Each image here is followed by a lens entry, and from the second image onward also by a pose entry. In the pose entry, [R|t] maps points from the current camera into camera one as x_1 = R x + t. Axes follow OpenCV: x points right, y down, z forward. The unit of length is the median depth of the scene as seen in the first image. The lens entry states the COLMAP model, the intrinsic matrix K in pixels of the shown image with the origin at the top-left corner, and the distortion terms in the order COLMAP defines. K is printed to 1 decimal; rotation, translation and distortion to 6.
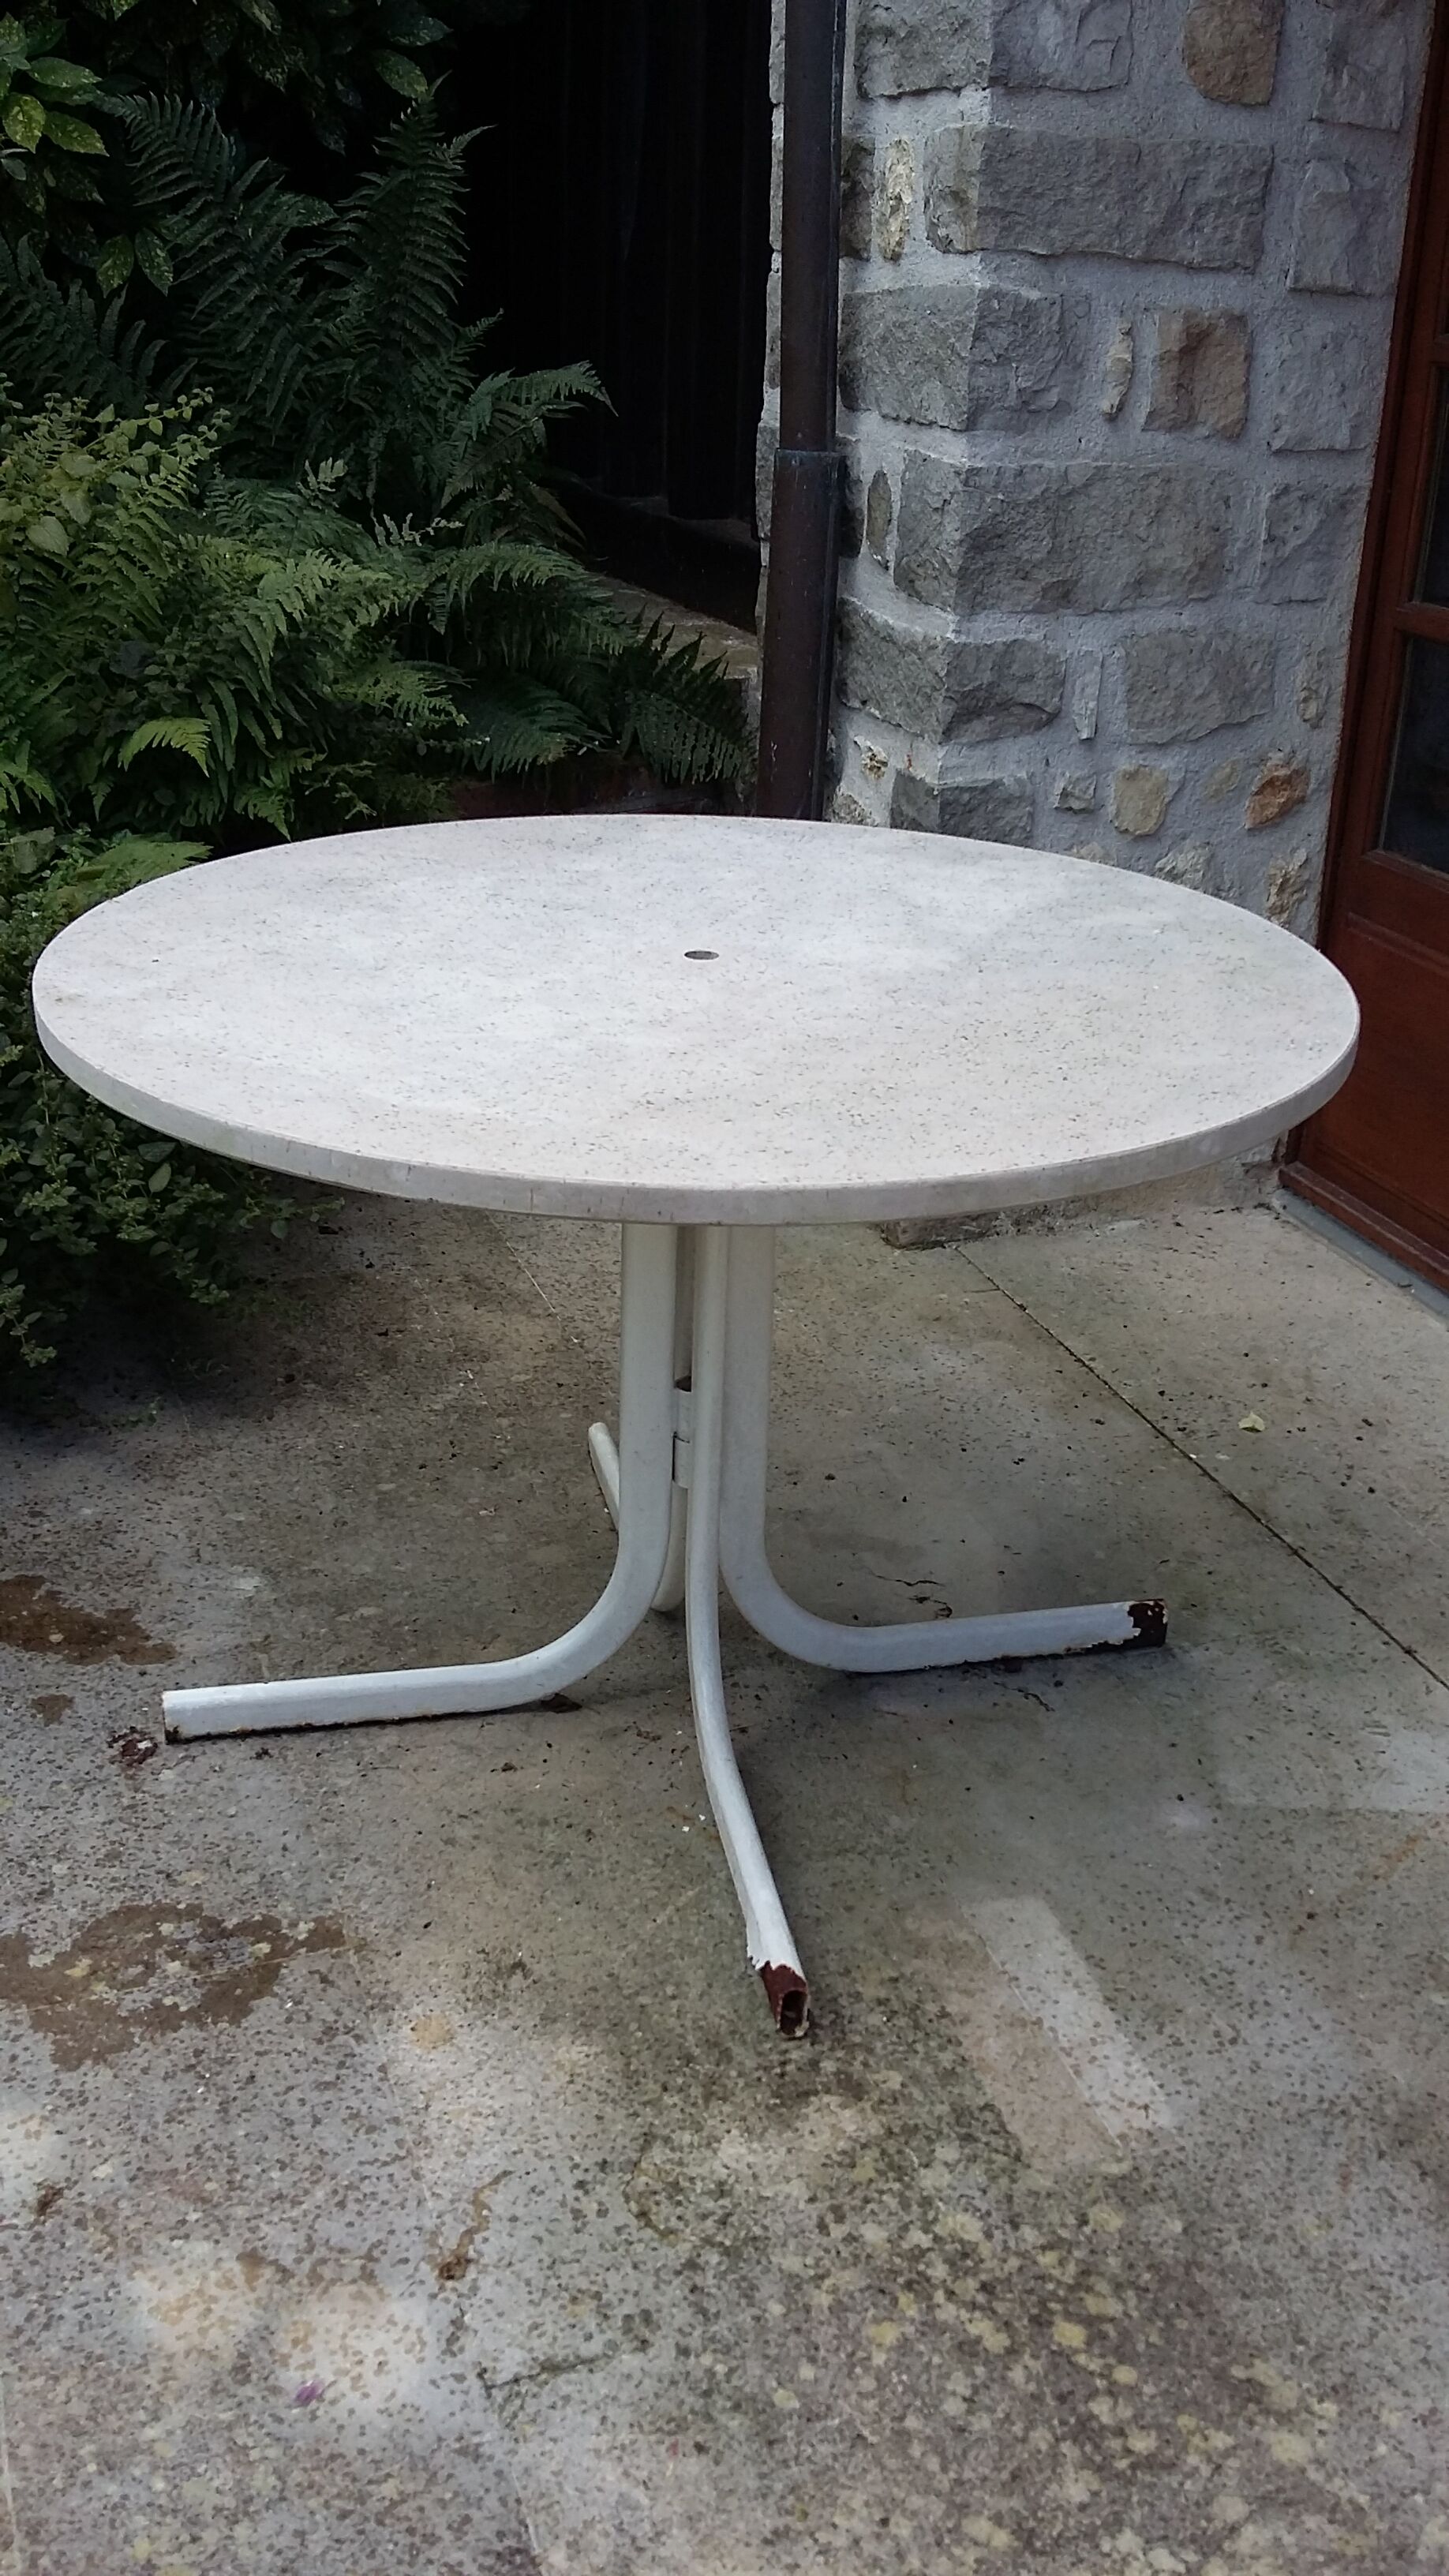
lens RADIAL K [[2405.1, 0, 743.6], [0, 2405.1, 1326.6], [0, 0, 1]] dist [0.085924, -0.194739]
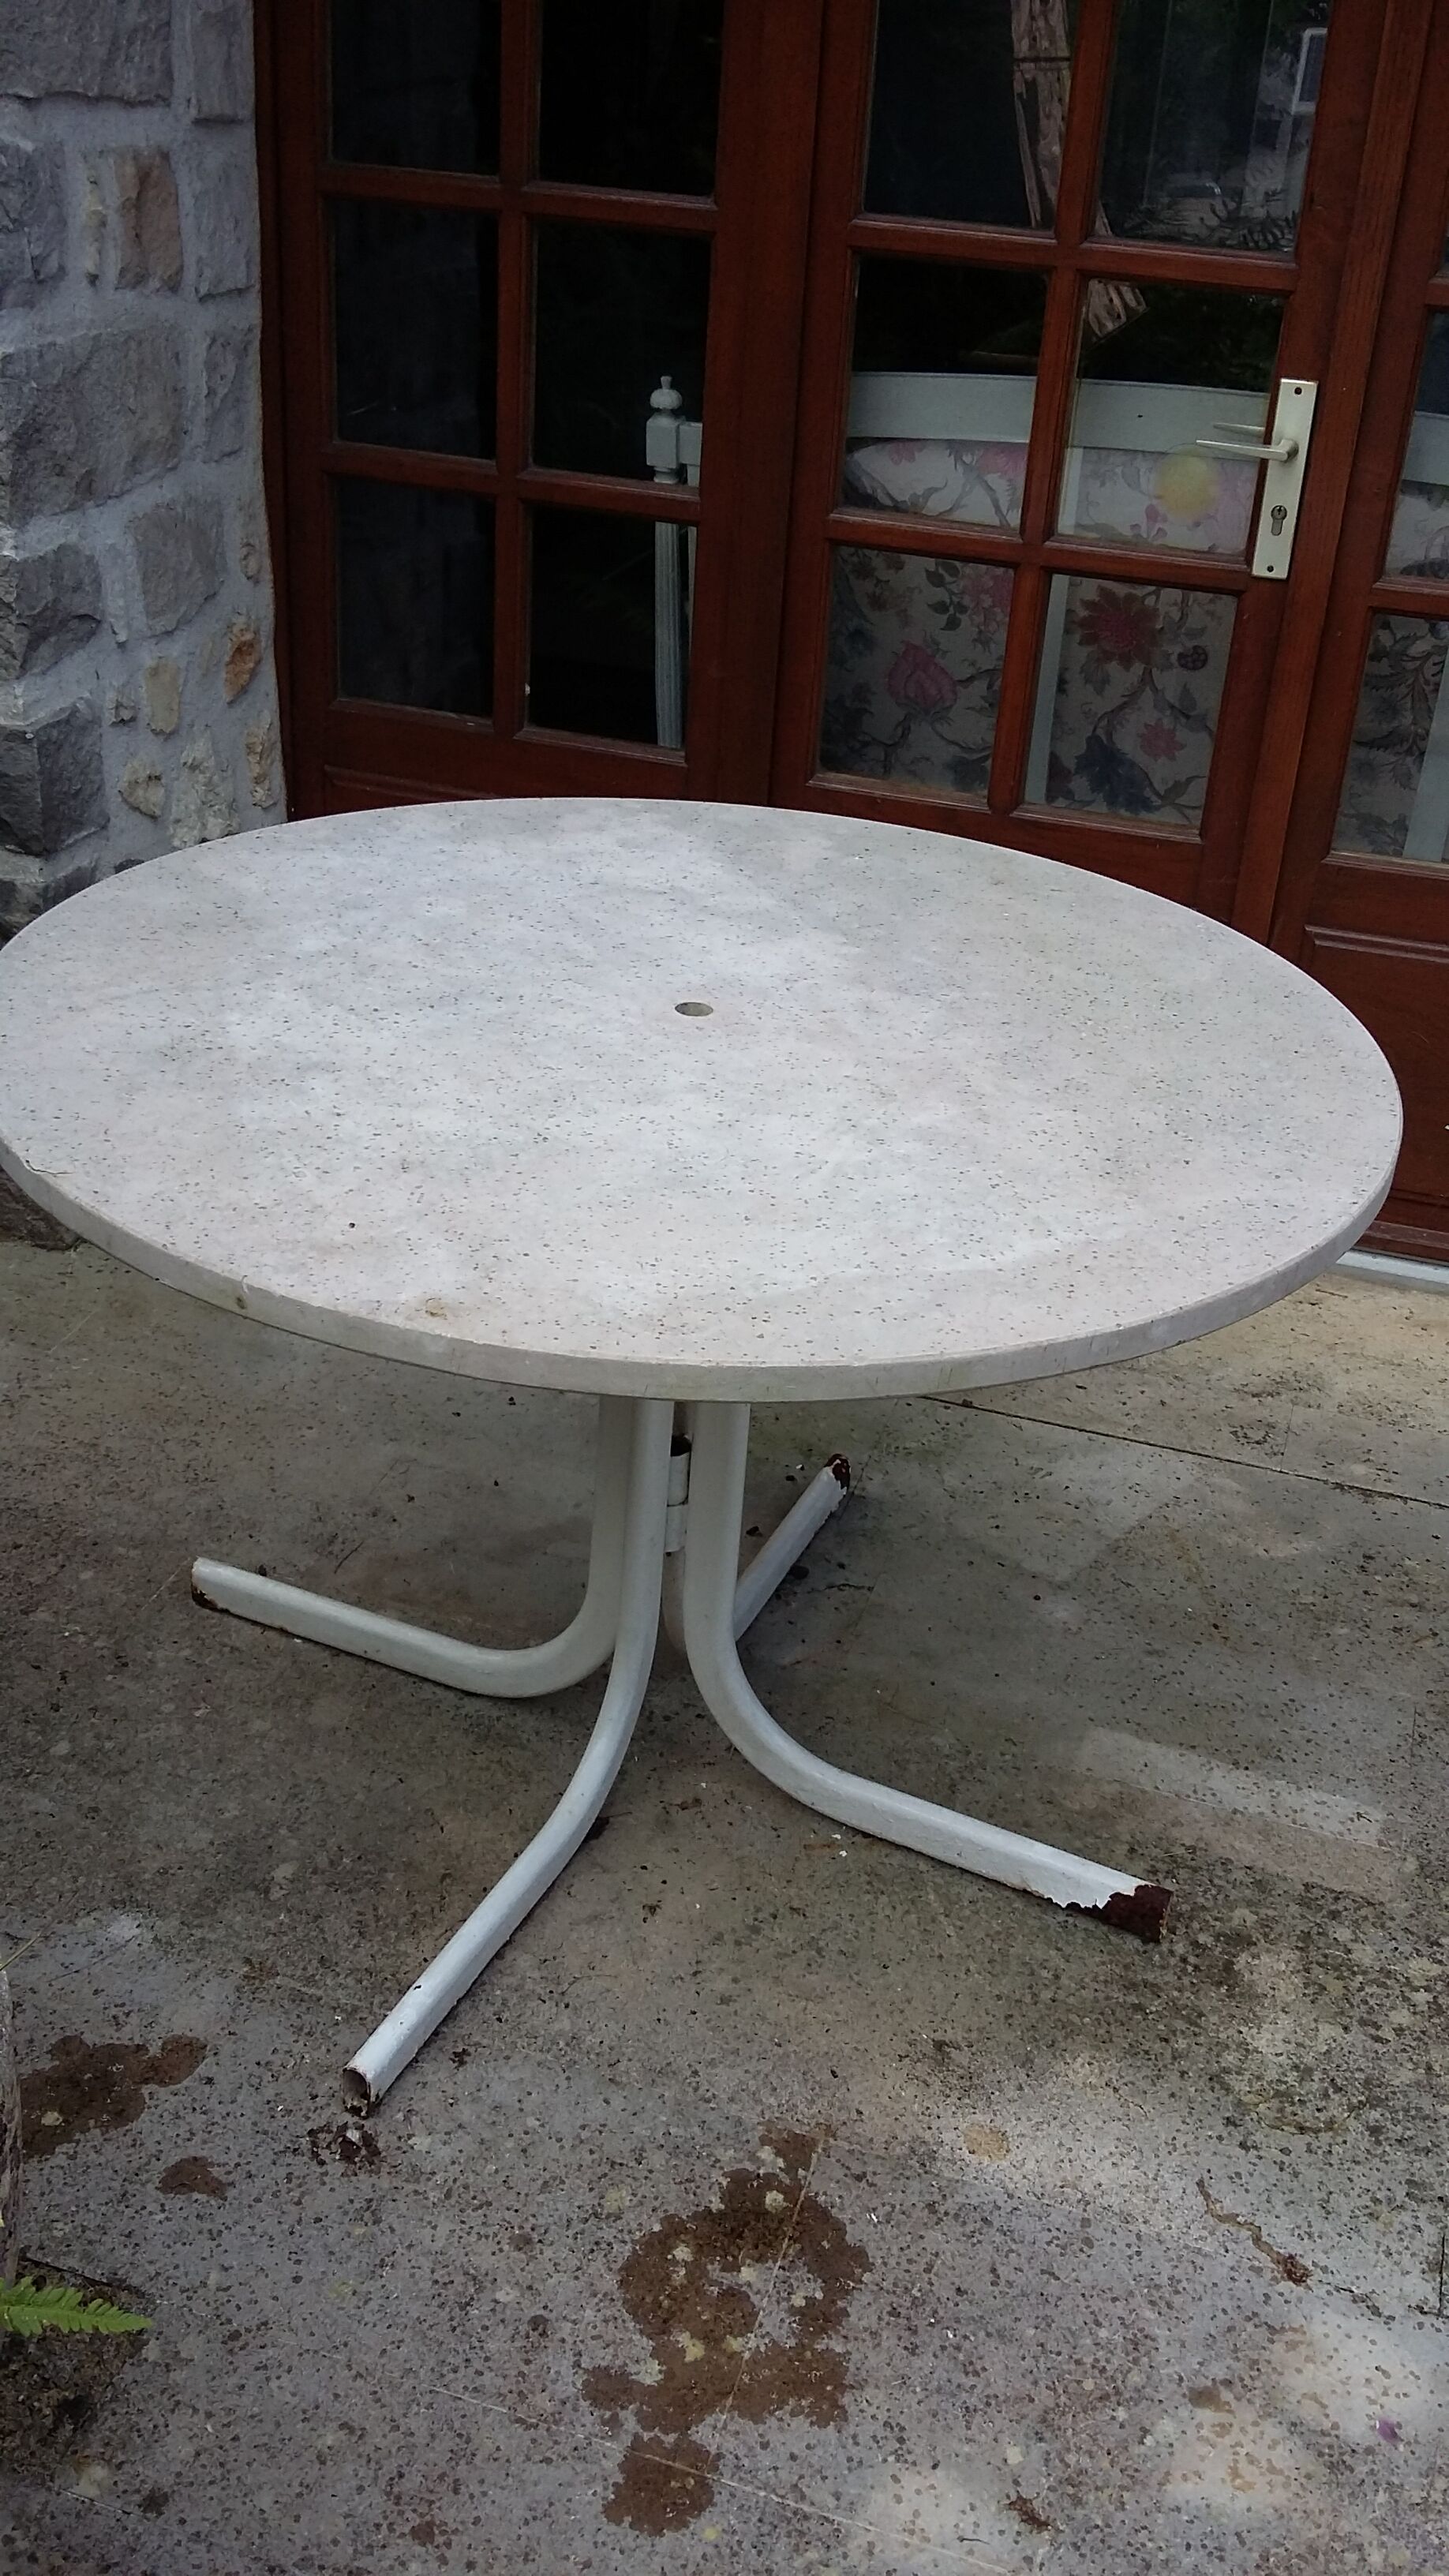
lens RADIAL K [[2476.1, 0, 735.5], [0, 2476.1, 1284.9], [0, 0, 1]] dist [0.101155, -0.194747]
pose [[0.581001, -0.370534, 0.724667, -0.509487], [0.280334, 0.926984, 0.249225, -0.199524], [-0.764101, 0.058349, 0.642453, 0.262274]]
